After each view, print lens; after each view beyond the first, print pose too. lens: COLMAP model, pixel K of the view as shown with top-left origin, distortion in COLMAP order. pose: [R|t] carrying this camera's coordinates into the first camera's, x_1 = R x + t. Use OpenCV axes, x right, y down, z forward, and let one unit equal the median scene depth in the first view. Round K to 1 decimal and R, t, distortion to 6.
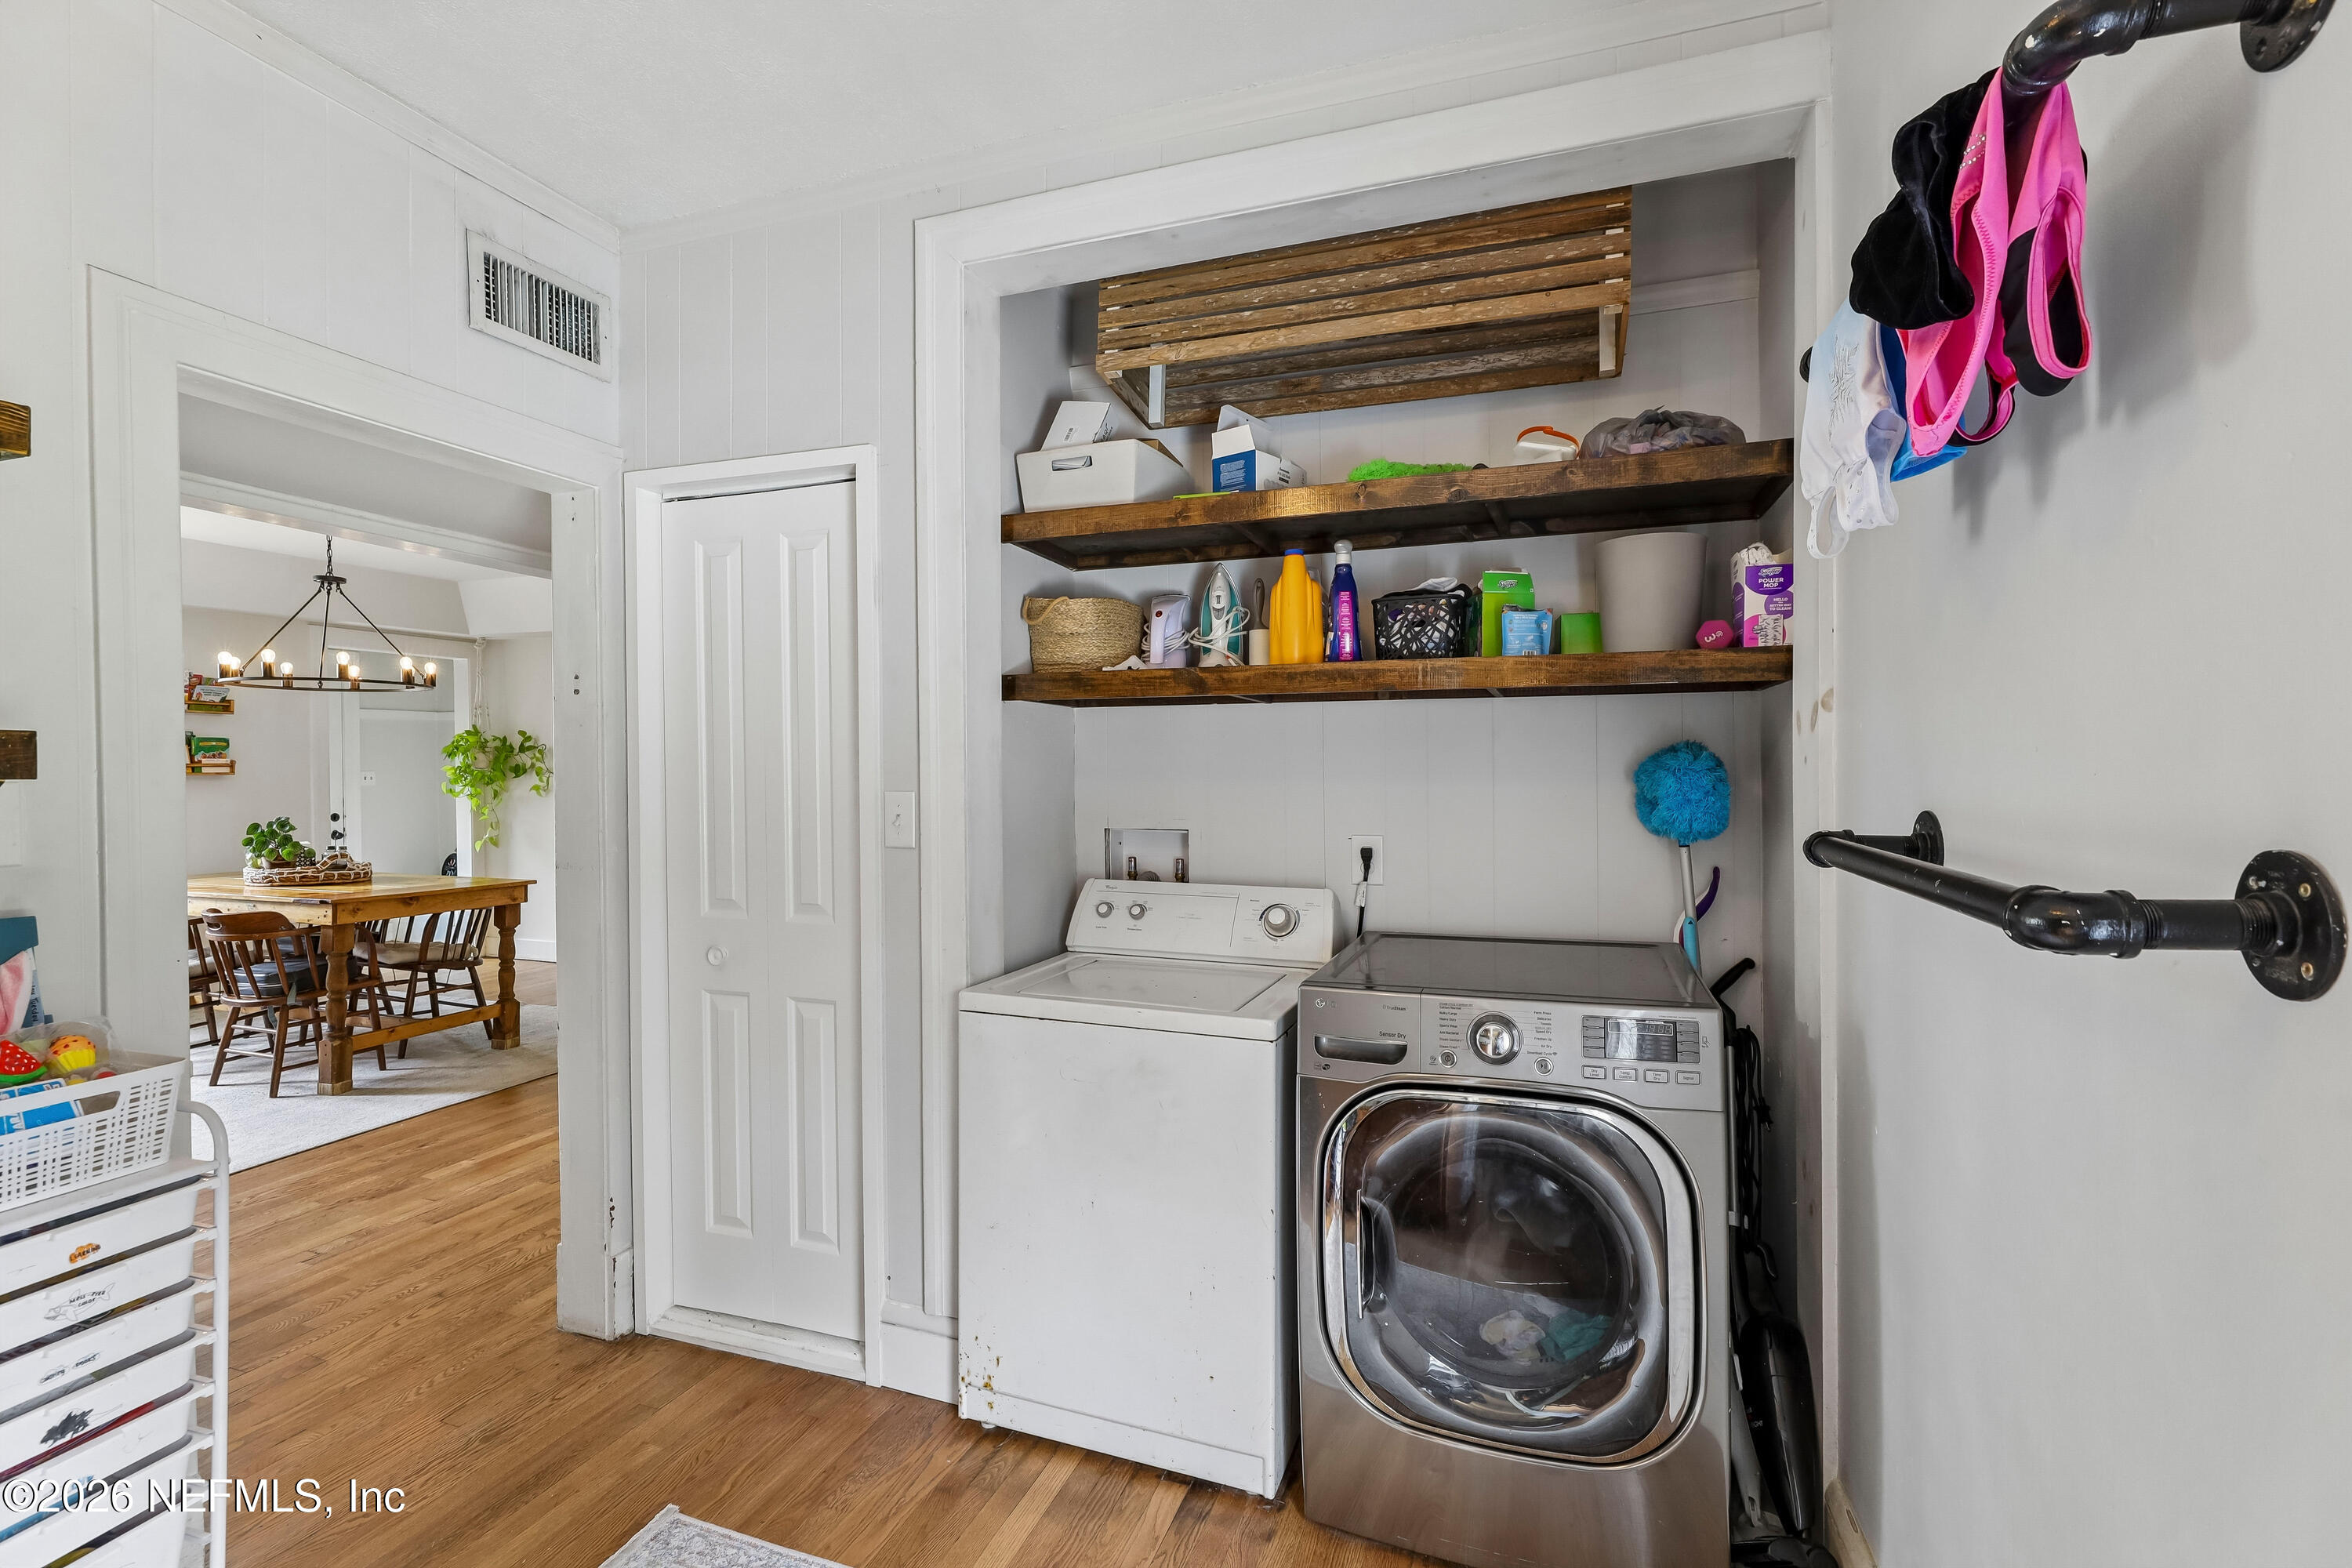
lens RADIAL K [[1053.0, 0, 1172.9], [0, 1053.0, 774.5], [0, 0, 1]] dist [0.001081, -0.000368]
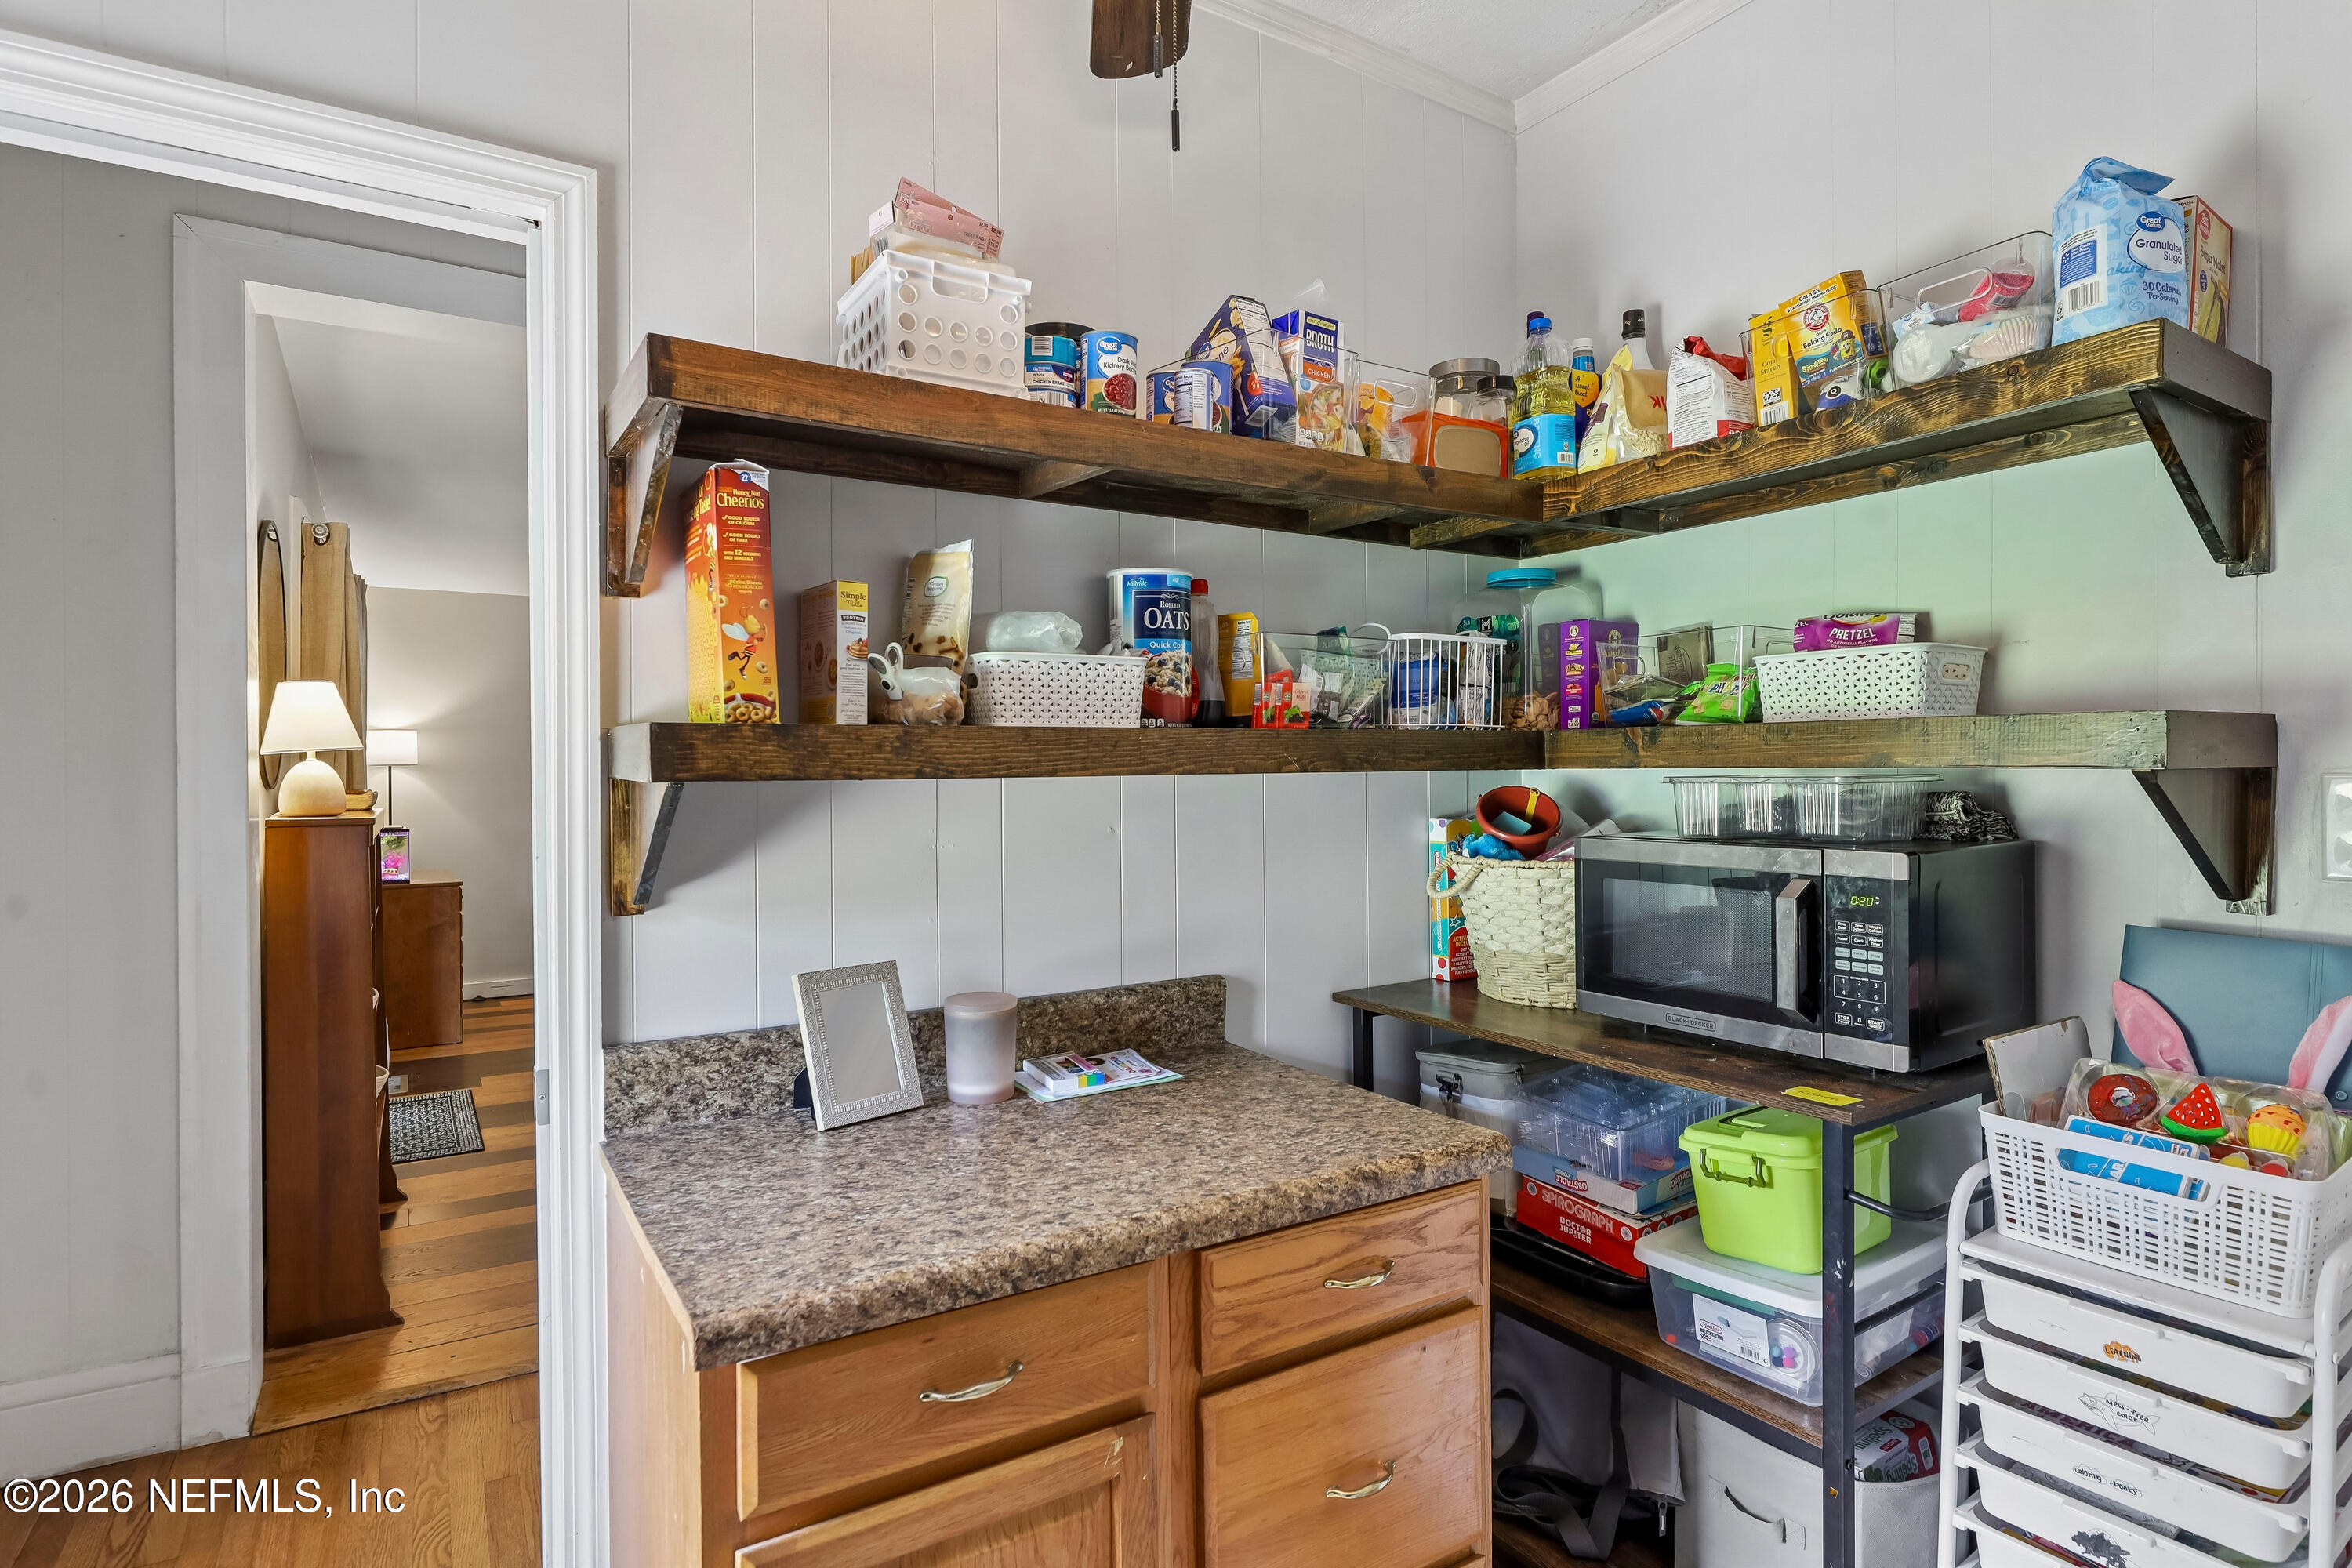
lens RADIAL K [[1216.3, 0, 1176.0], [0, 1216.3, 784.0], [0, 0, 1]] dist [0.020520, -0.000131]
pose [[-0.613368, 0.013155, -0.789688, 0.217798], [0.000369, 0.999866, 0.016369, -0.003975], [0.789797, 0.009749, -0.613290, 1.307275]]
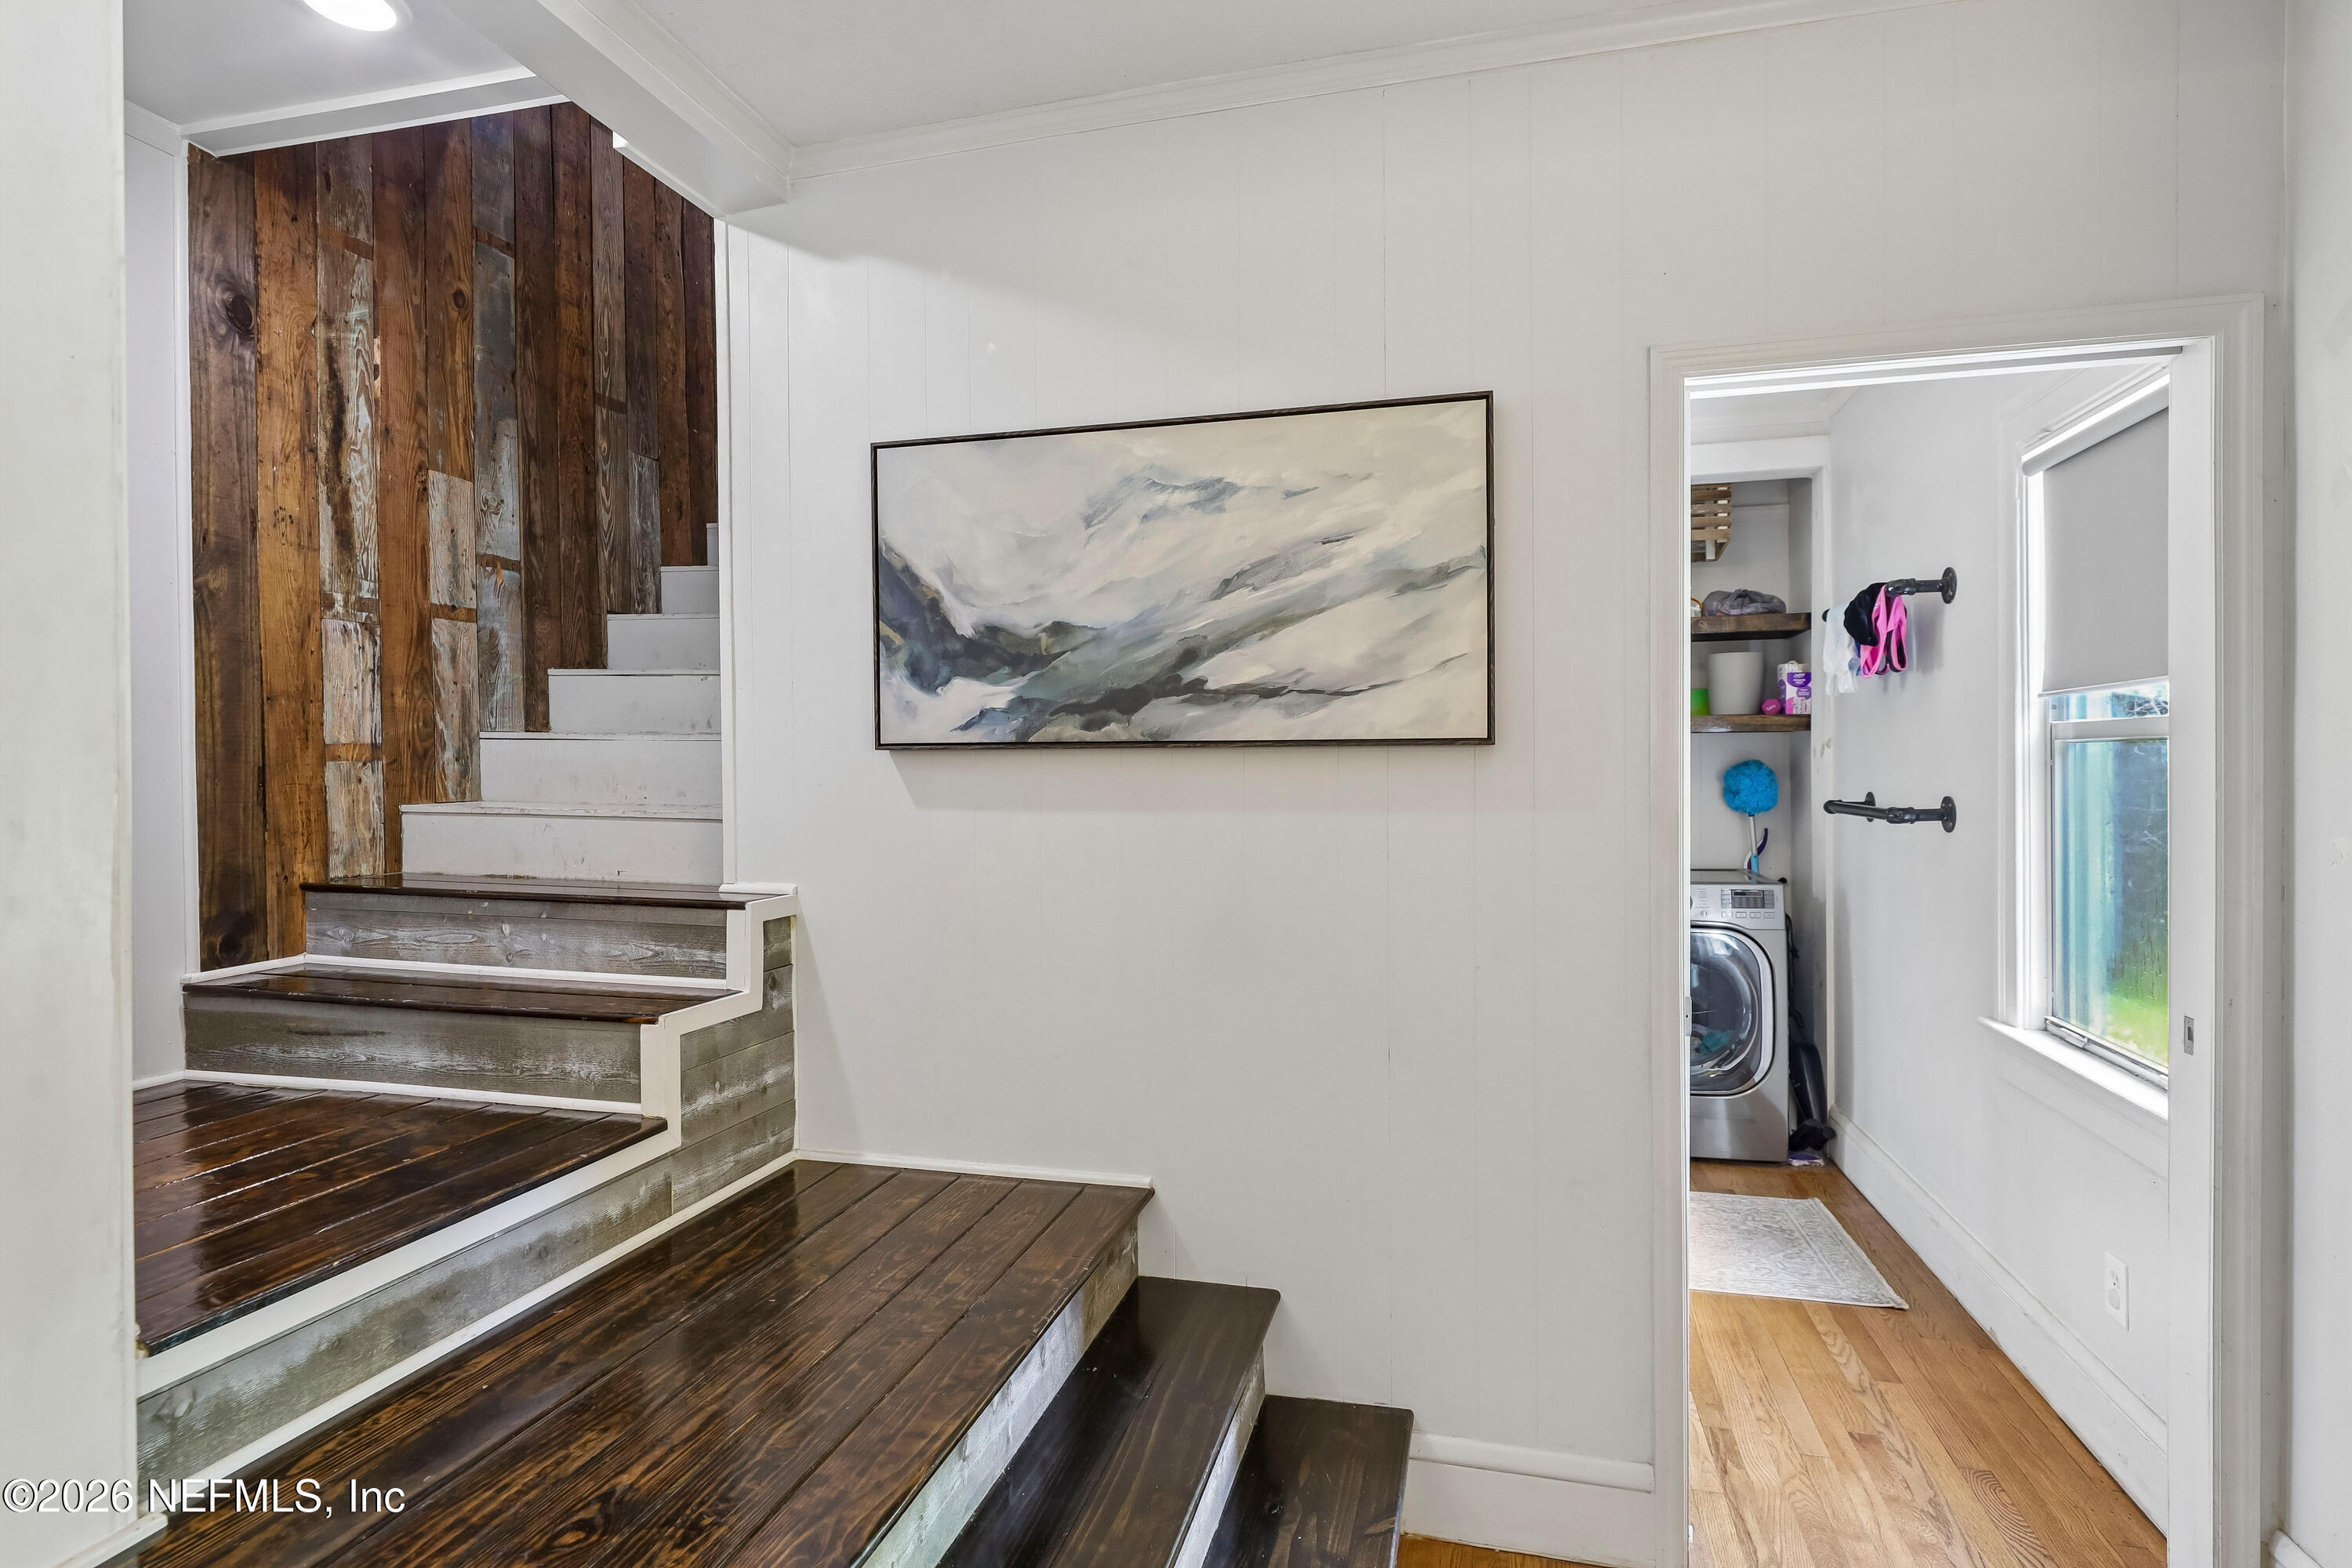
lens RADIAL K [[1216.3, 0, 1176.0], [0, 1216.3, 784.0], [0, 0, 1]] dist [0.020520, -0.000131]
pose [[0.996141, -0.003238, 0.087707, -0.835770], [0.002855, 0.999986, 0.004485, -0.001666], [-0.087720, -0.004217, 0.996136, -1.239009]]
